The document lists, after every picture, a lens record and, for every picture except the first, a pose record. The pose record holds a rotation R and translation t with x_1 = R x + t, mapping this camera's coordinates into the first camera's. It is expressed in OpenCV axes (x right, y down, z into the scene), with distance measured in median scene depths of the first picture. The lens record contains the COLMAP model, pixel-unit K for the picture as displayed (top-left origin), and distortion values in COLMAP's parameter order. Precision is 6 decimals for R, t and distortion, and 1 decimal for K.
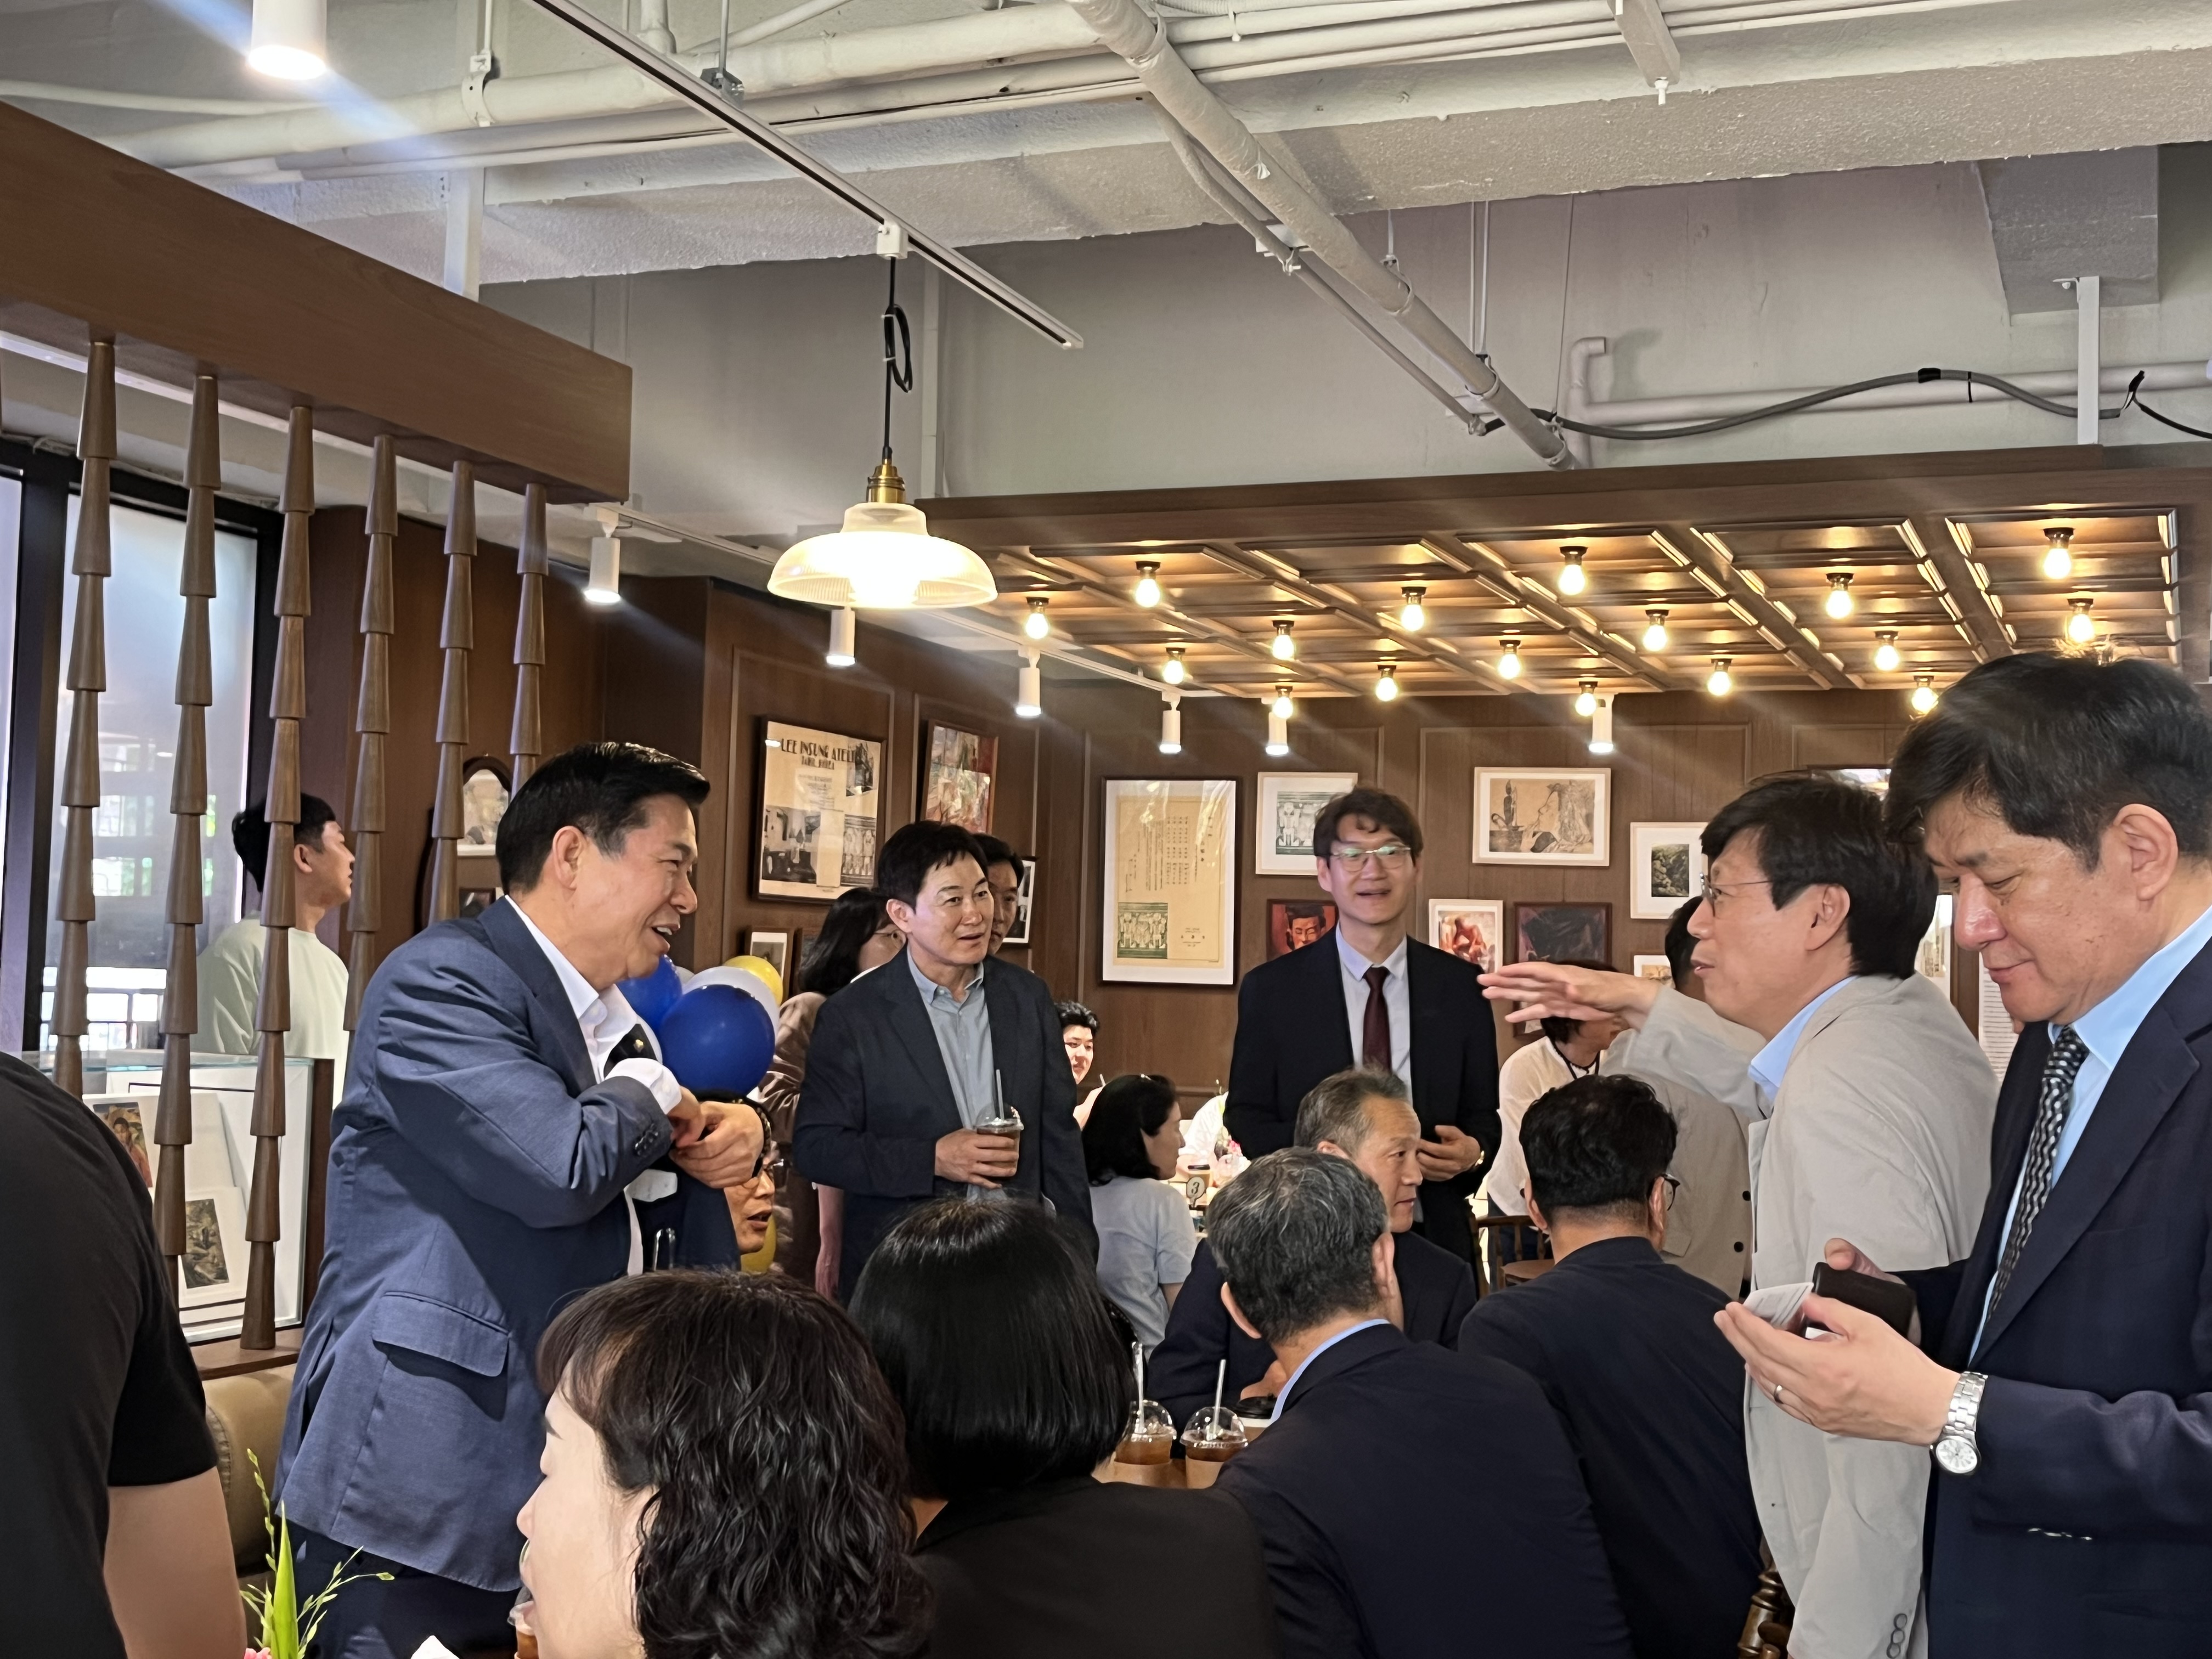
lens RADIAL K [[2601.3, 0, 1106.0], [0, 2601.3, 829.5], [0, 0, 1]] dist [0.221453, -0.585432]
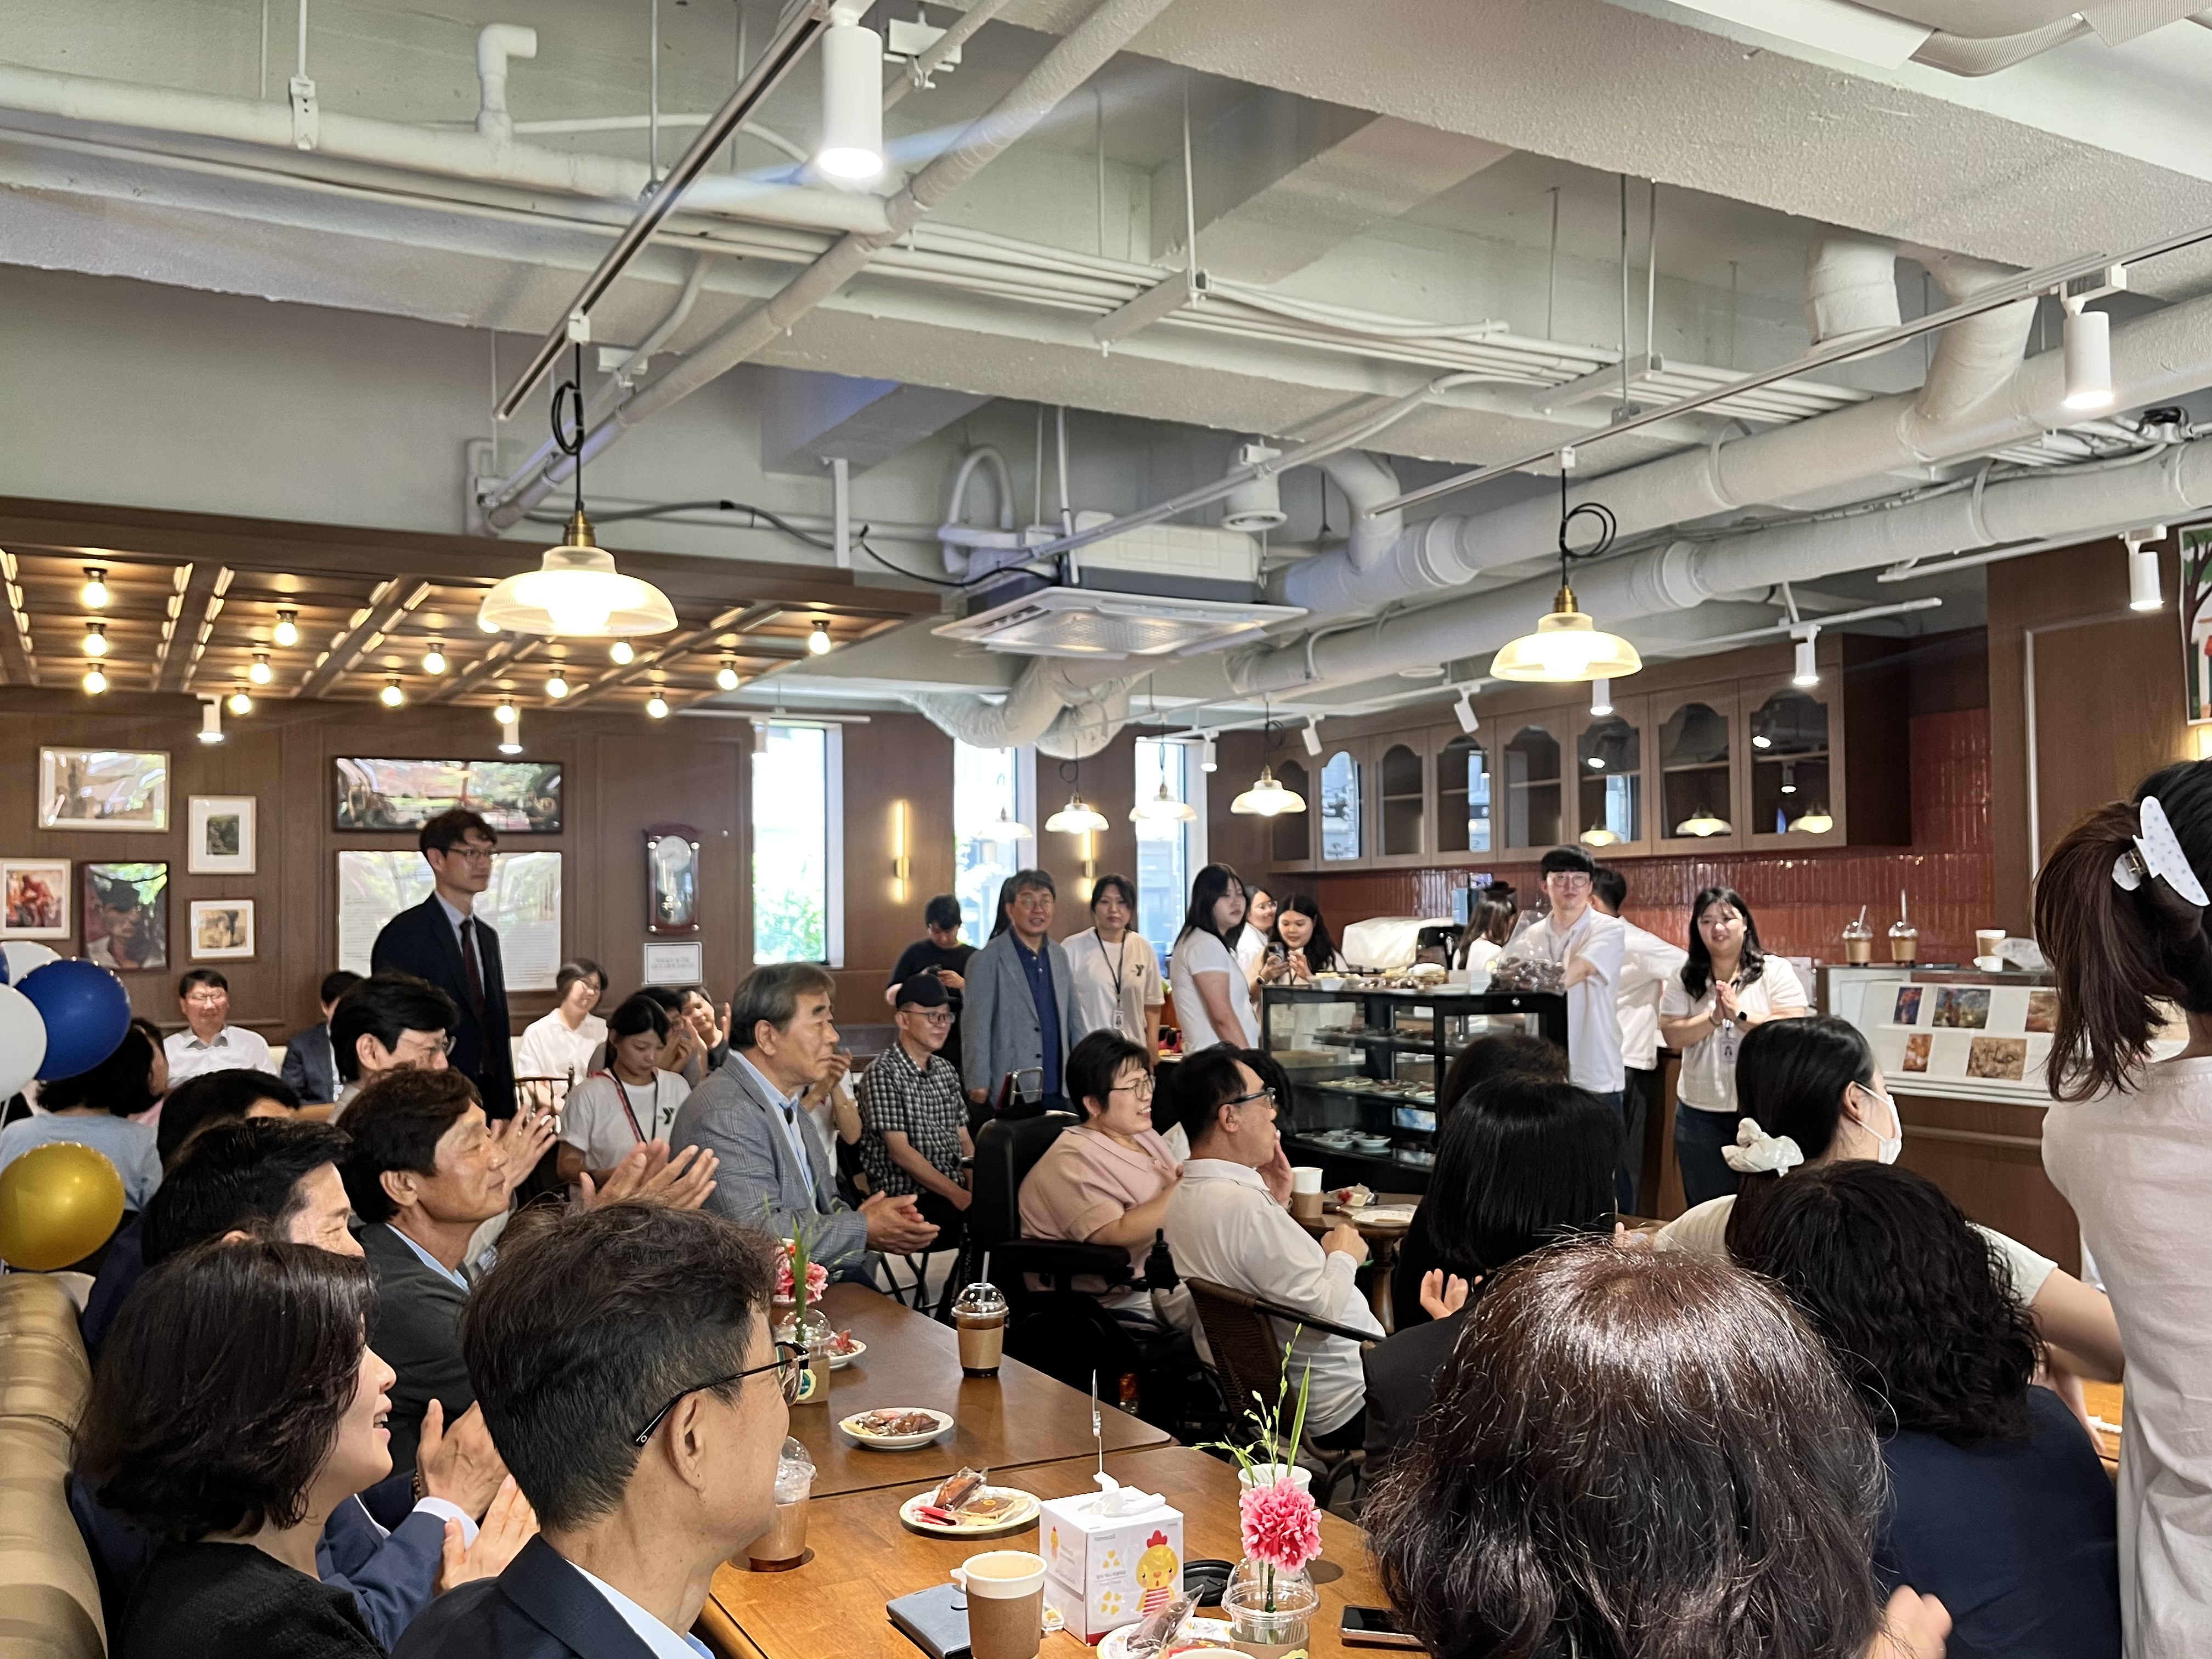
lens RADIAL K [[1861.2, 0, 1105.8], [0, 1861.2, 912.1], [0, 0, 1]] dist [0.004998, 0.001082]
pose [[0.654734, -0.032025, 0.755181, -0.346226], [-0.014183, 0.998406, 0.054636, -0.004590], [-0.755726, -0.046483, 0.653236, 0.149676]]
